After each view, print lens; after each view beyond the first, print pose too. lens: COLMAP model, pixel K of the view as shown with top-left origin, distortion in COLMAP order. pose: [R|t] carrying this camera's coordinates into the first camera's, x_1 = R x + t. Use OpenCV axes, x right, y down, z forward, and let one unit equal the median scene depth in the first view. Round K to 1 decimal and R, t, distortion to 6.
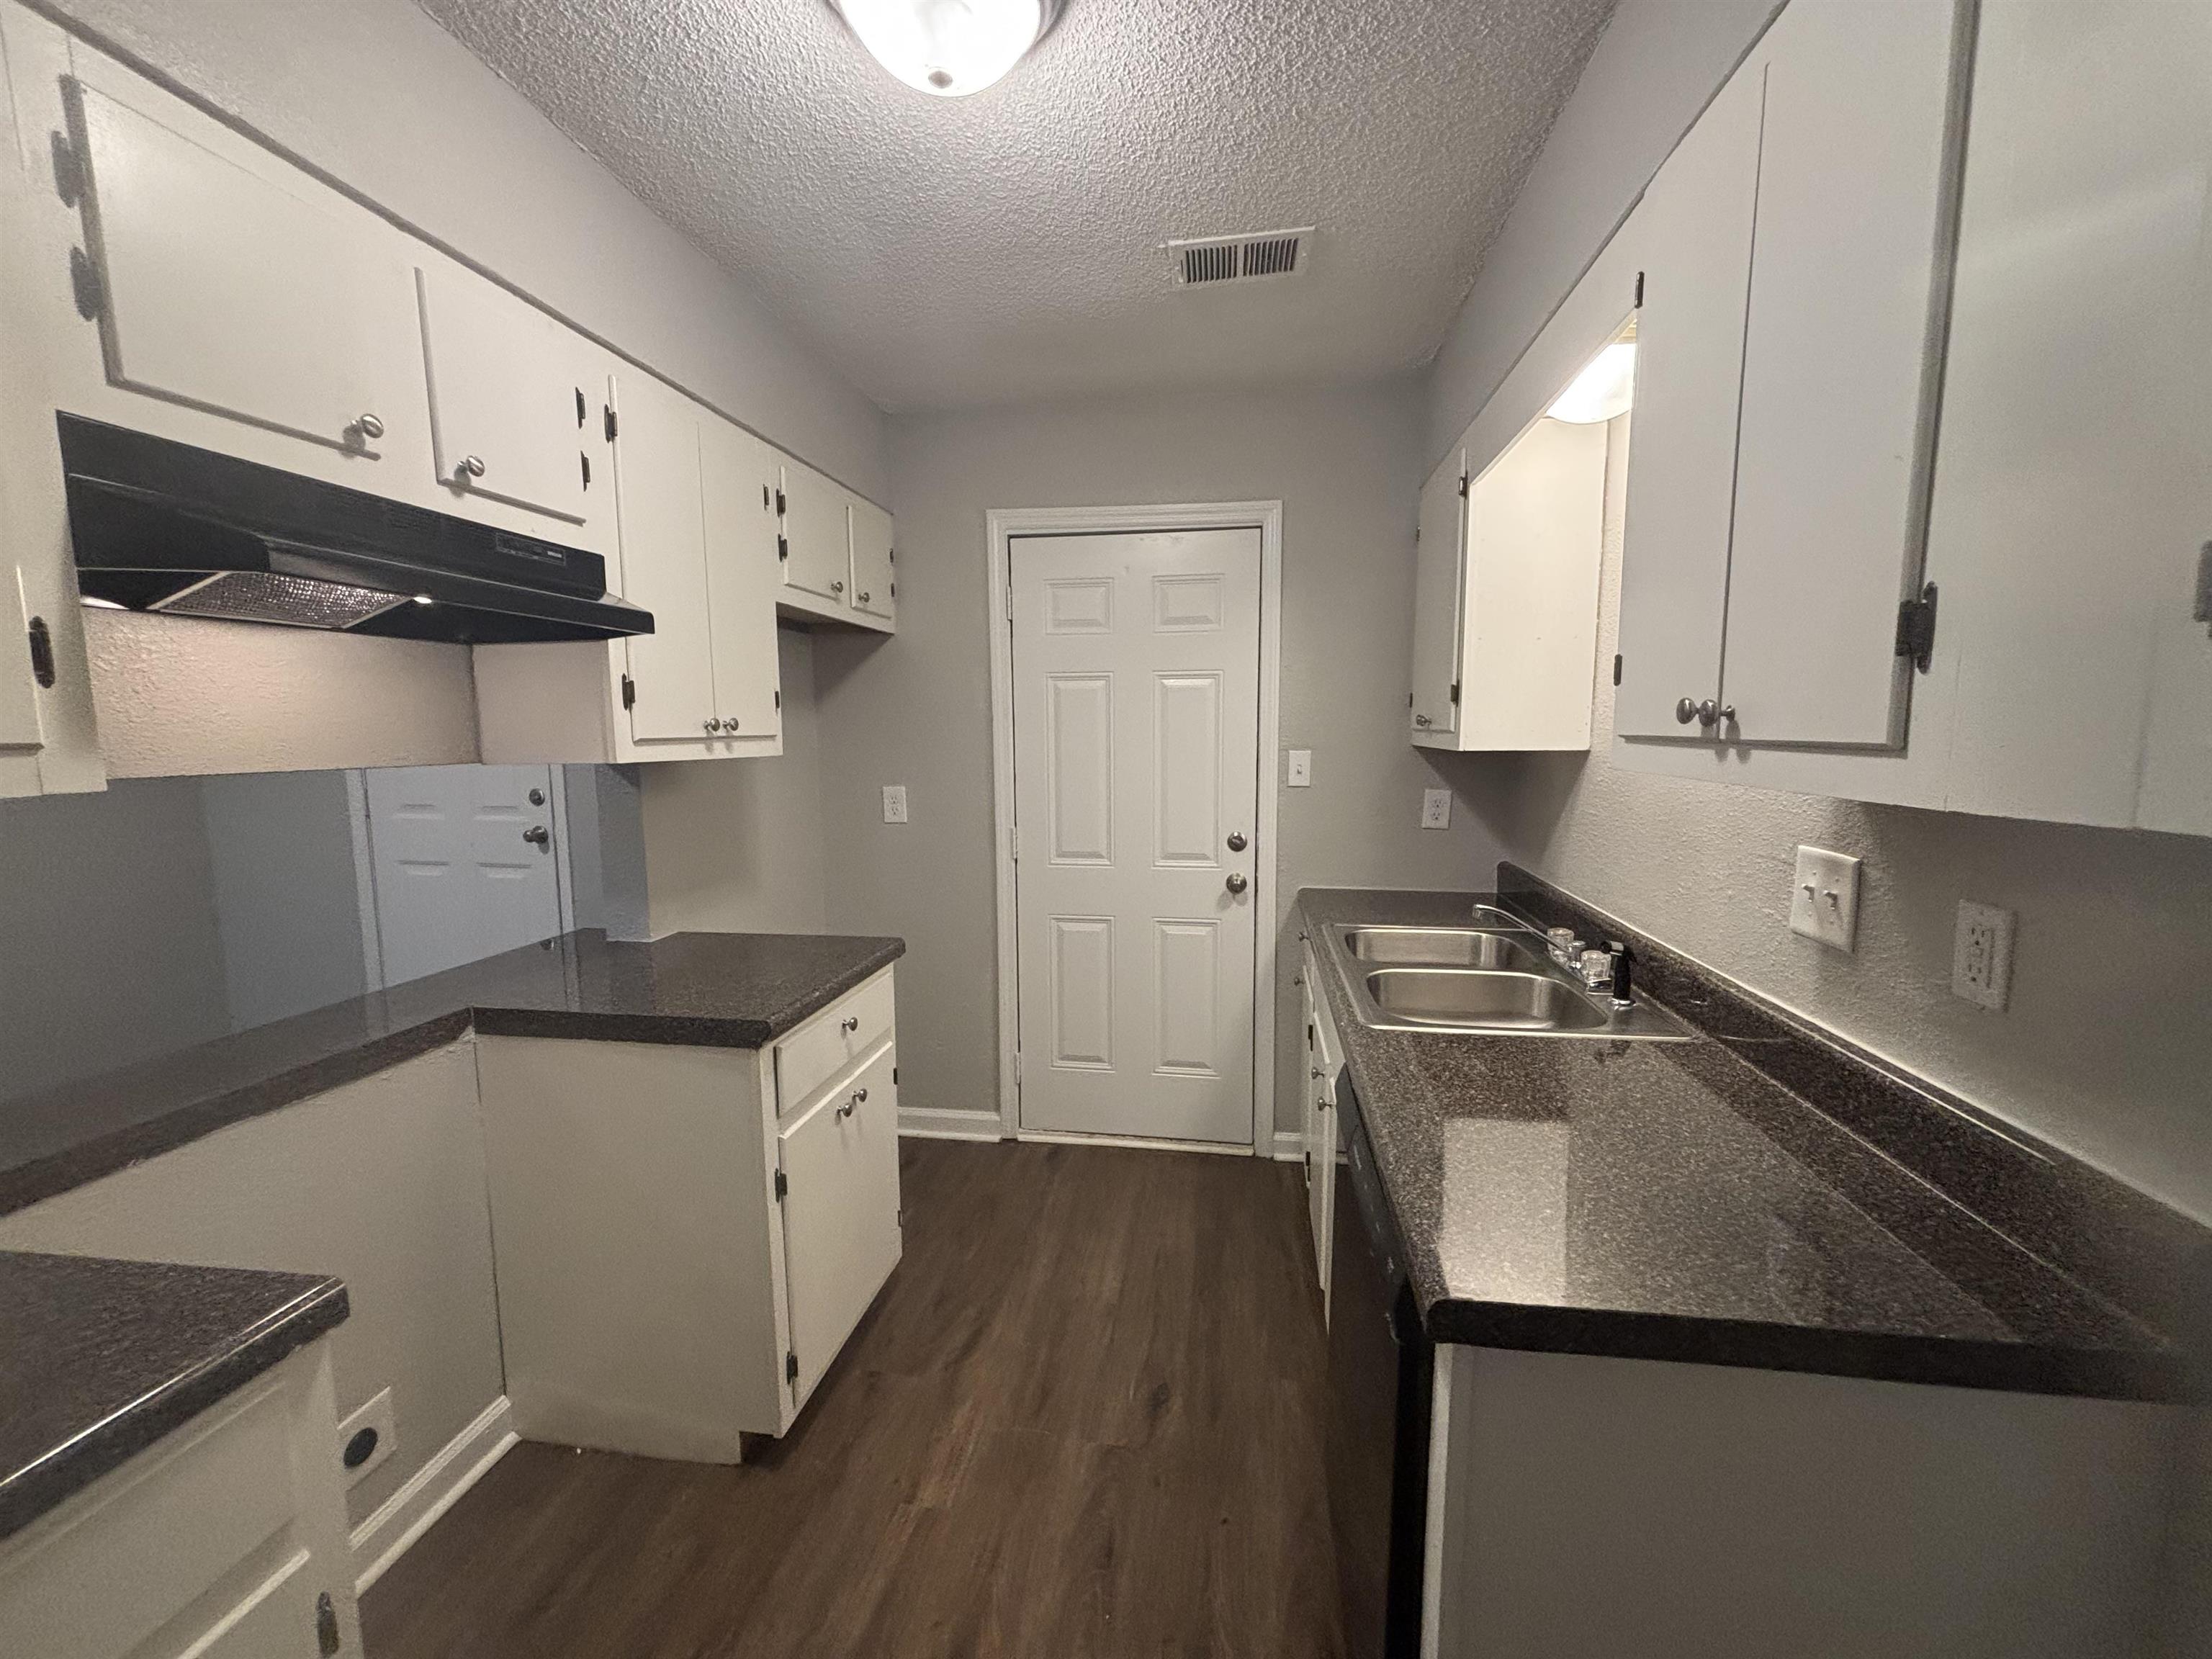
lens RADIAL K [[890.8, 0, 1104.5], [0, 890.8, 830.6], [0, 0, 1]] dist [0.007746, -0.001761]
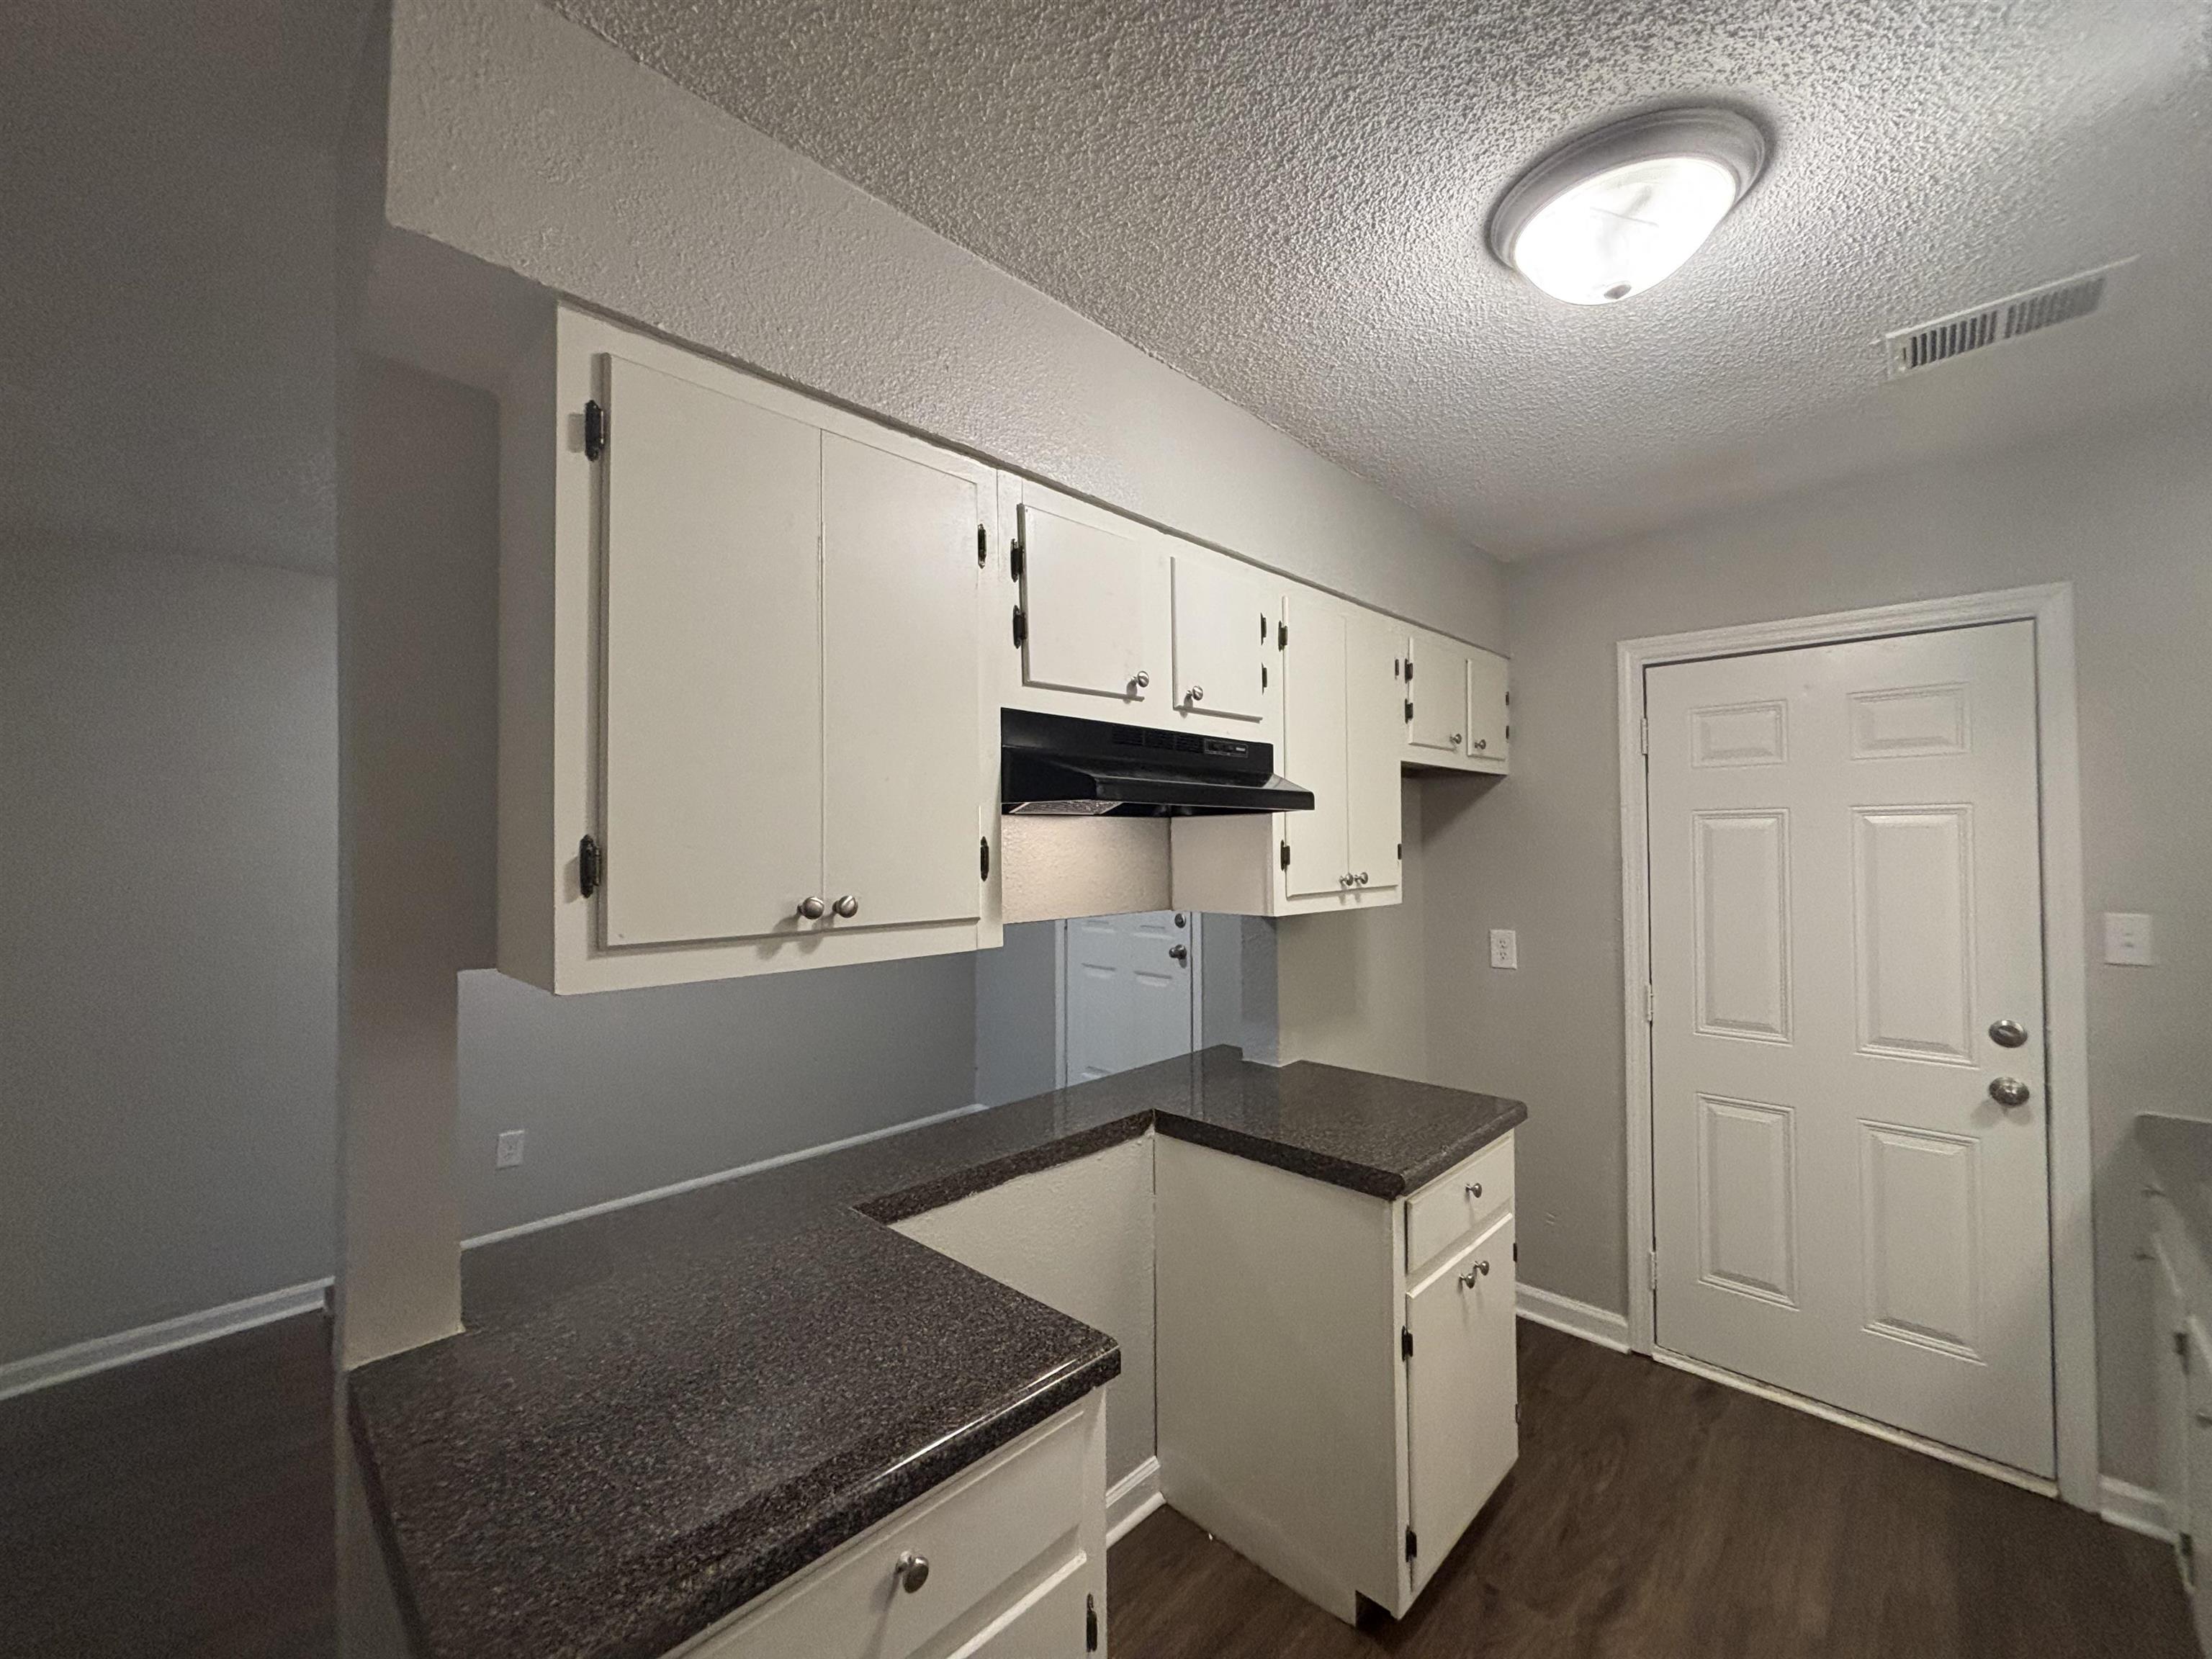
lens RADIAL K [[890.8, 0, 1108.3], [0, 890.8, 831.4], [0, 0, 1]] dist [0.007746, -0.001761]
pose [[0.818625, -0.008825, -0.574260, -0.047960], [-0.062676, 0.992537, -0.104600, -0.044105], [0.570898, 0.121620, 0.811963, -0.068190]]
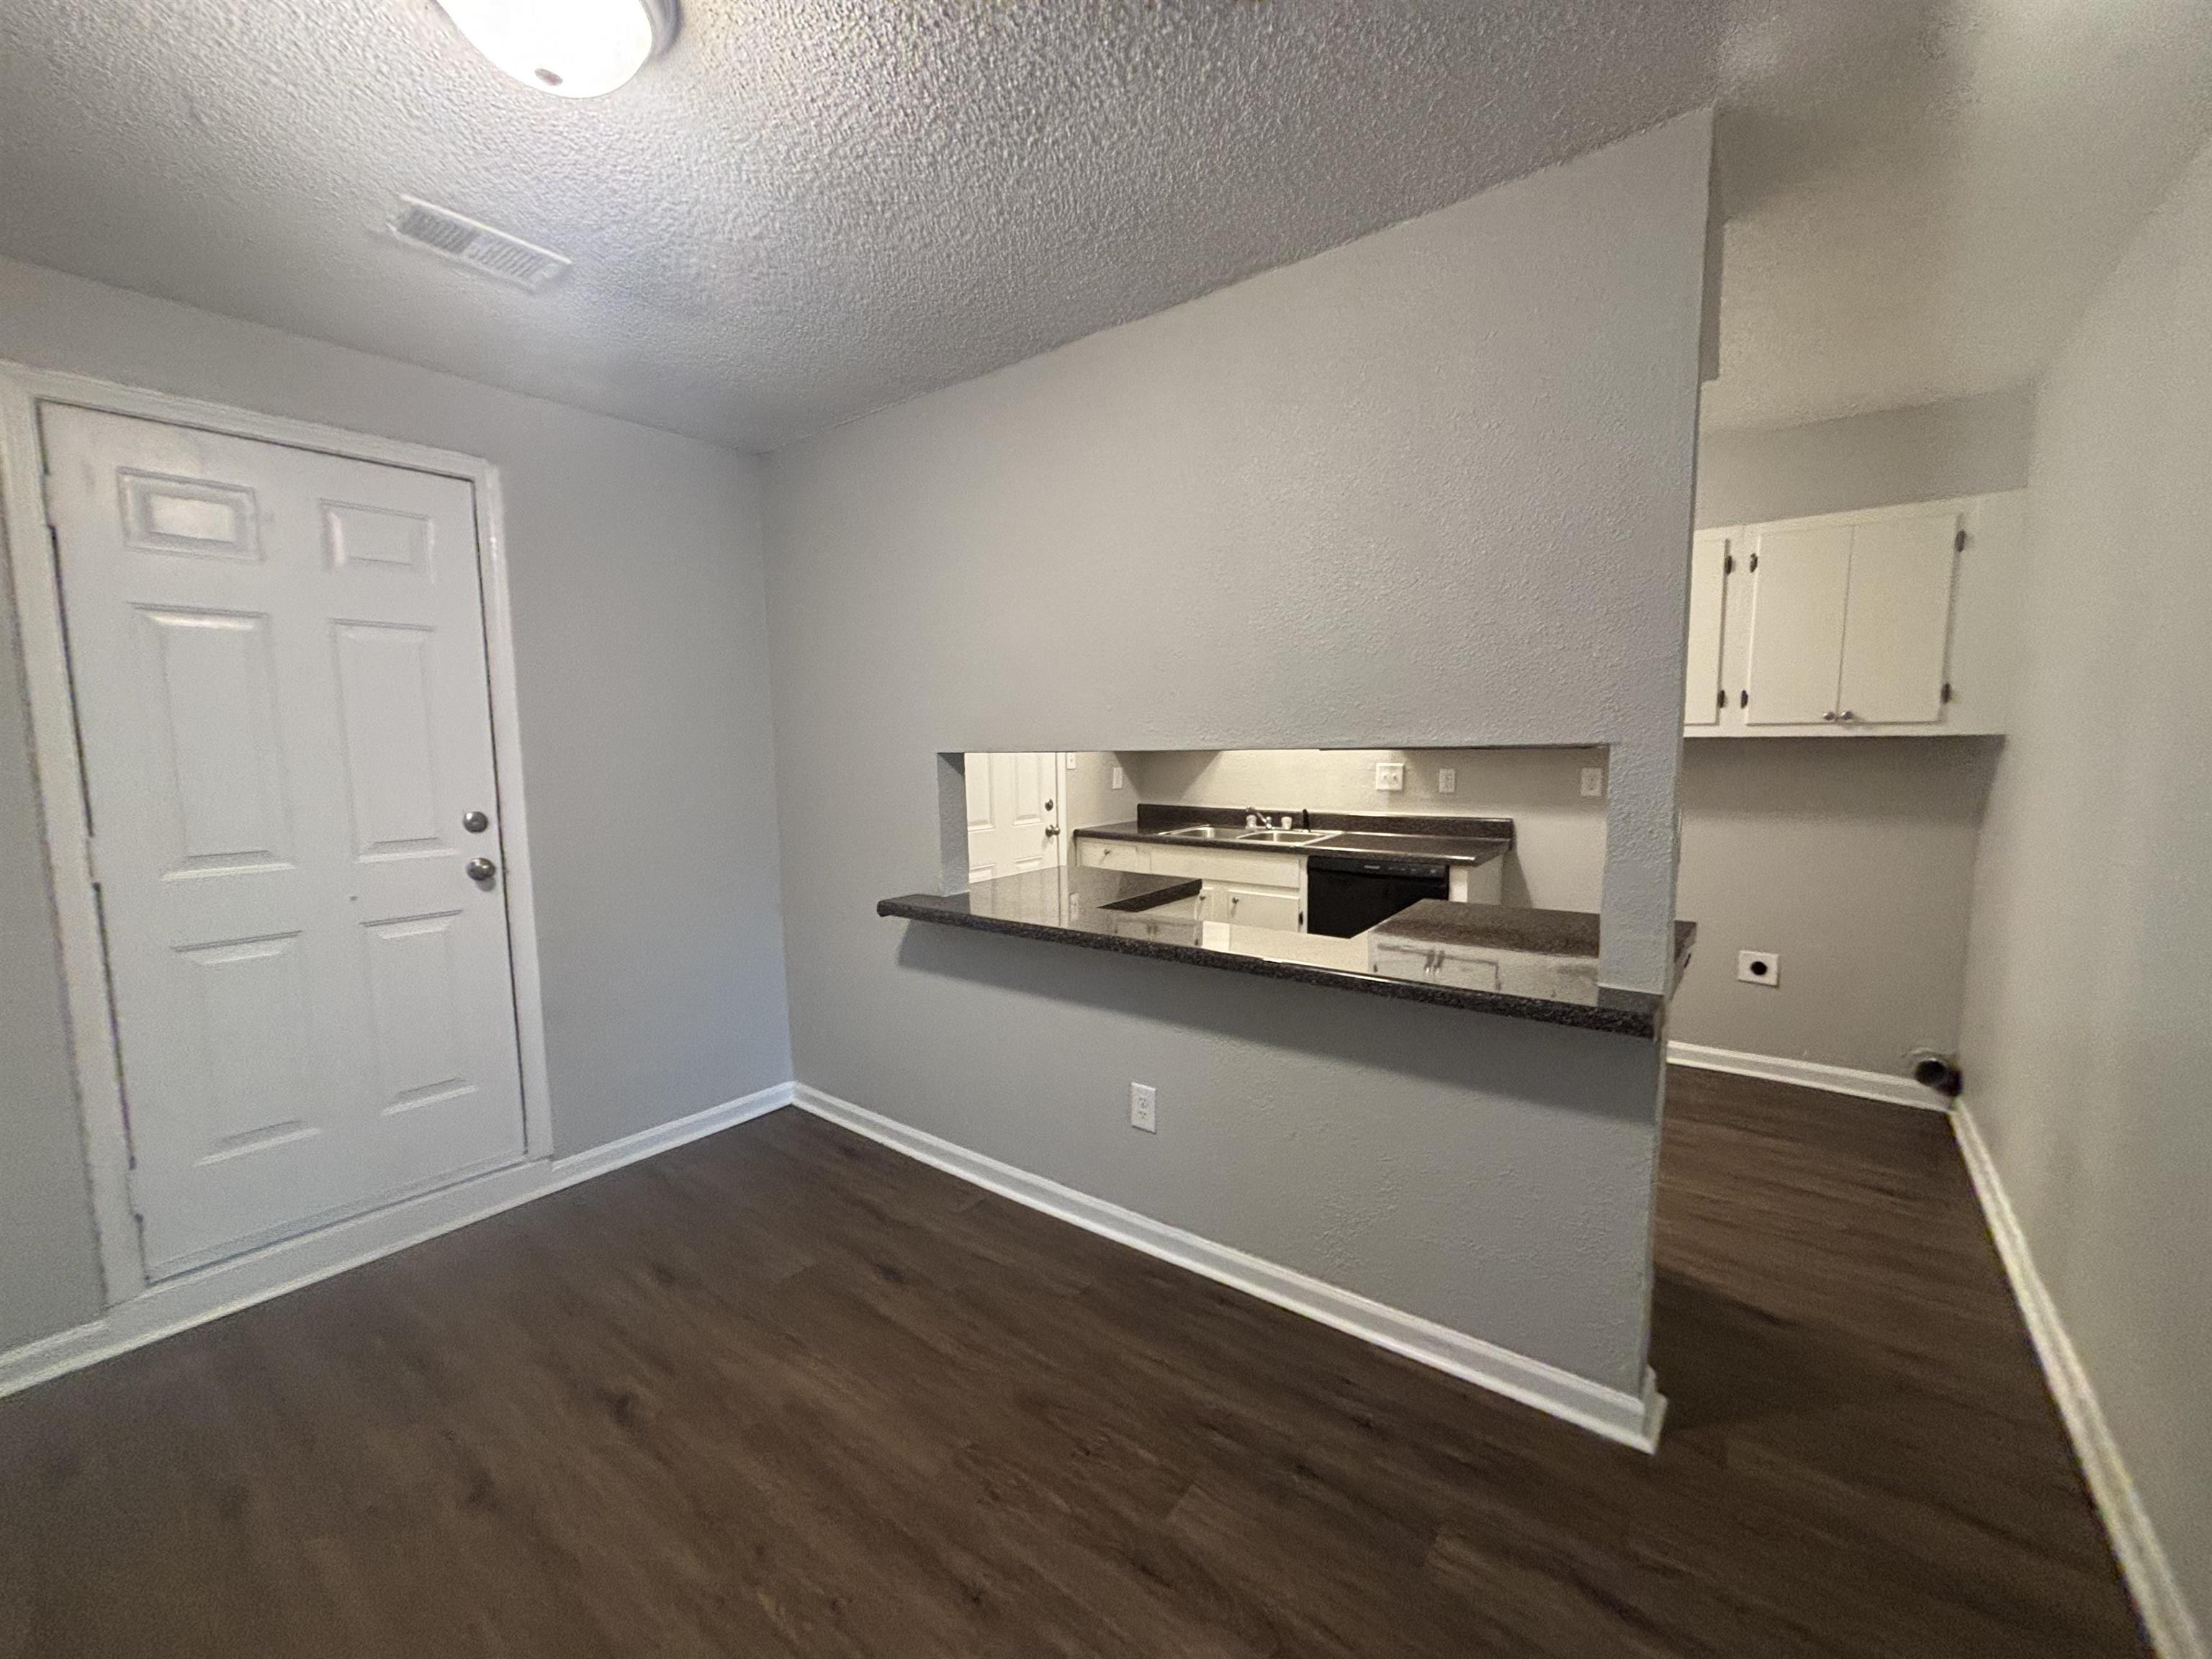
lens RADIAL K [[890.8, 0, 1071.7], [0, 890.8, 824.2], [0, 0, 1]] dist [0.007746, -0.001761]
pose [[0.487183, -0.084980, 0.869156, -1.881137], [0.115715, 0.992760, 0.032205, -0.000290], [-0.865600, 0.084885, 0.493489, 0.239923]]
